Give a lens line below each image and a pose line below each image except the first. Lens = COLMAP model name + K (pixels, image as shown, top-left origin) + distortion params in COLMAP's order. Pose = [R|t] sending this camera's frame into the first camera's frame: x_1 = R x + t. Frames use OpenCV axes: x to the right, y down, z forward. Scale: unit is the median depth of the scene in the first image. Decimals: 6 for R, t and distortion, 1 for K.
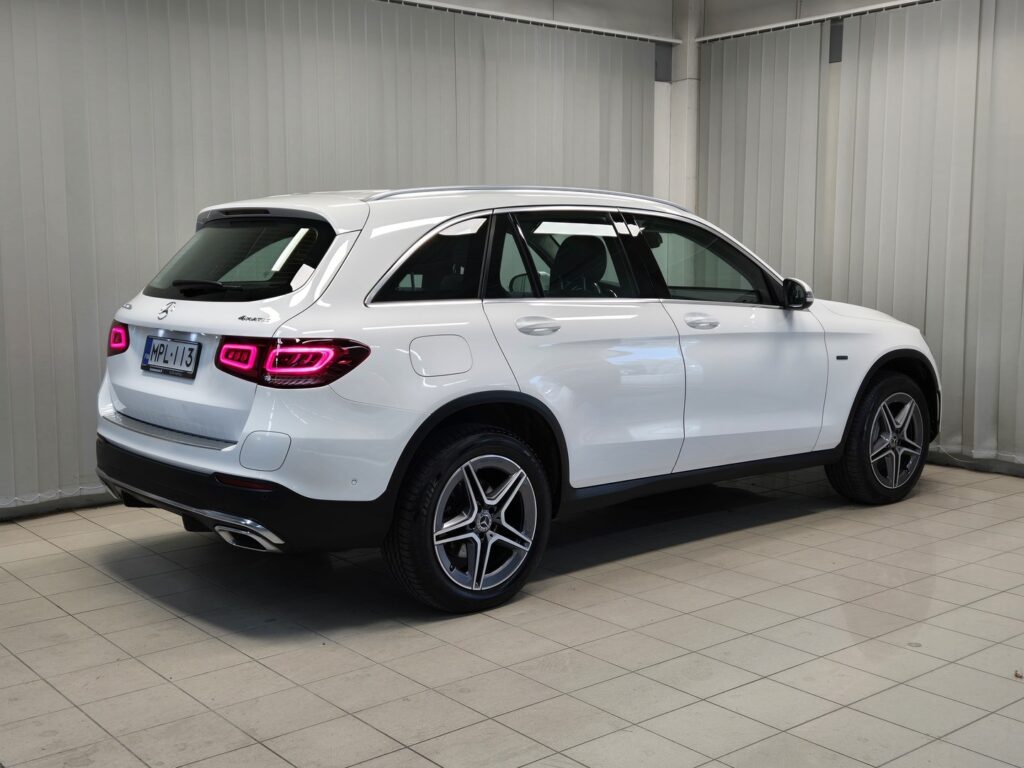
lens RADIAL K [[1172.3, 0, 496.8], [0, 1172.3, 378.8], [0, 0, 1]] dist [0.068269, 0.000000]
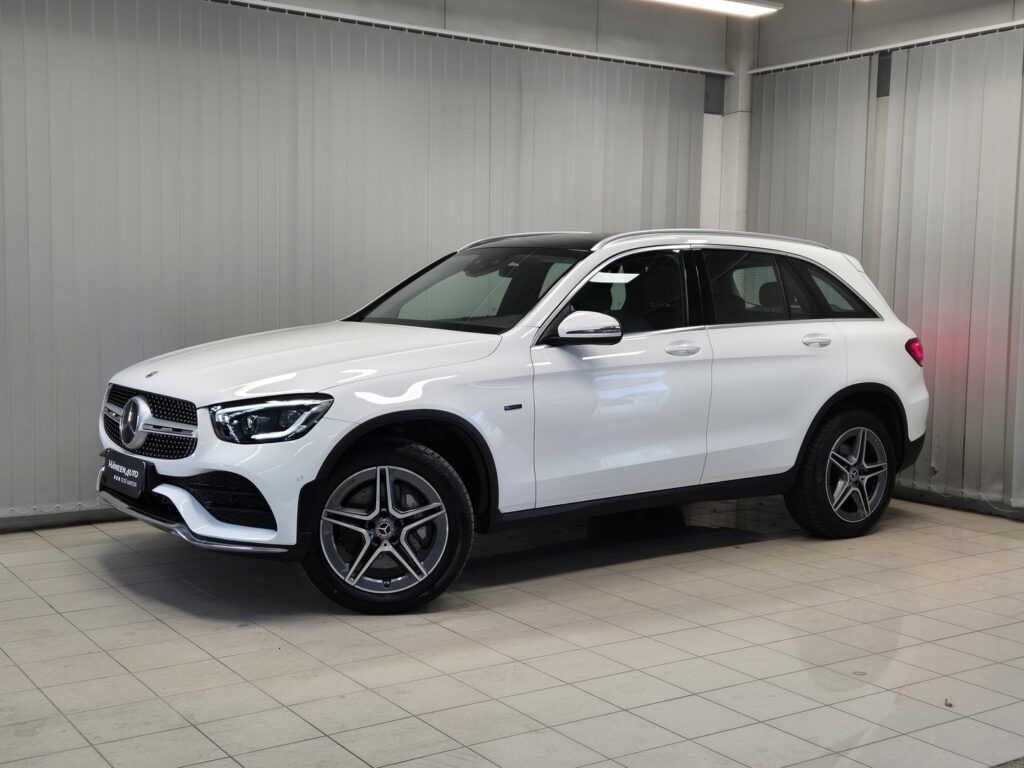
lens RADIAL K [[1249.0, 0, 508.1], [0, 1249.0, 387.7], [0, 0, 1]] dist [0.072491, 0.000000]
pose [[0.996119, 0.027293, -0.083677, 0.118446], [-0.029750, 0.999158, -0.028262, 0.017858], [0.082835, 0.030642, 0.996092, -0.085268]]
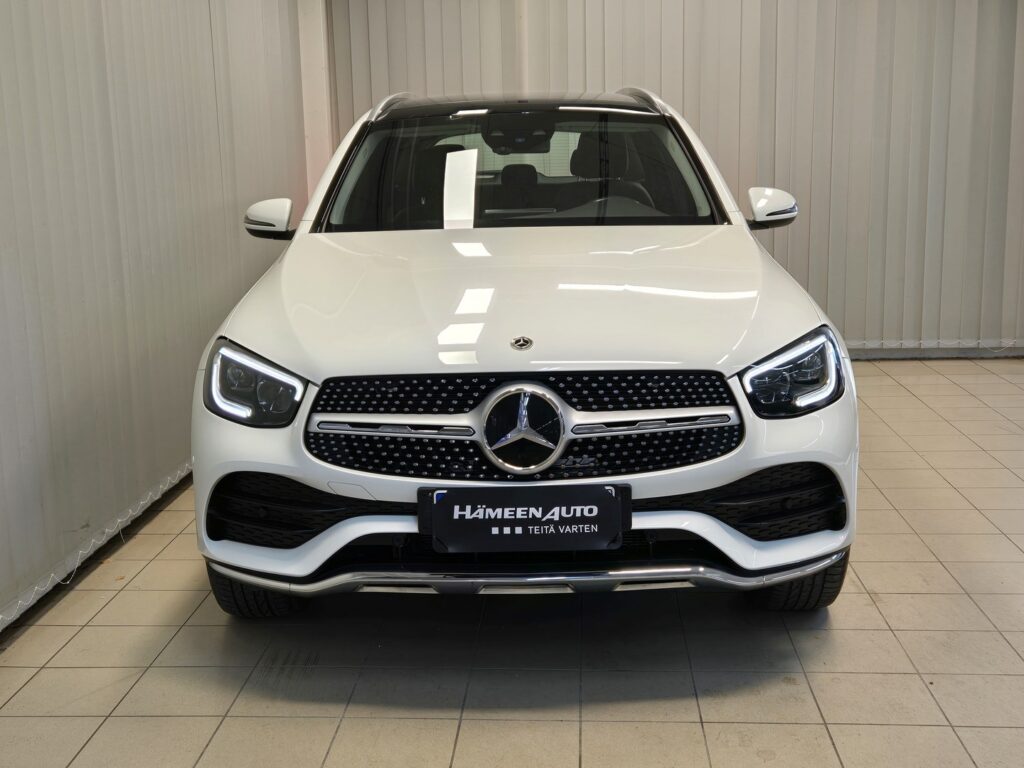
lens RADIAL K [[1249.0, 0, 507.6], [0, 1249.0, 378.8], [0, 0, 1]] dist [0.072491, 0.000000]
pose [[0.693640, -0.152886, 0.703910, -0.754084], [0.112899, 0.988213, 0.103384, -0.065519], [-0.711419, 0.007760, 0.702725, 0.550974]]
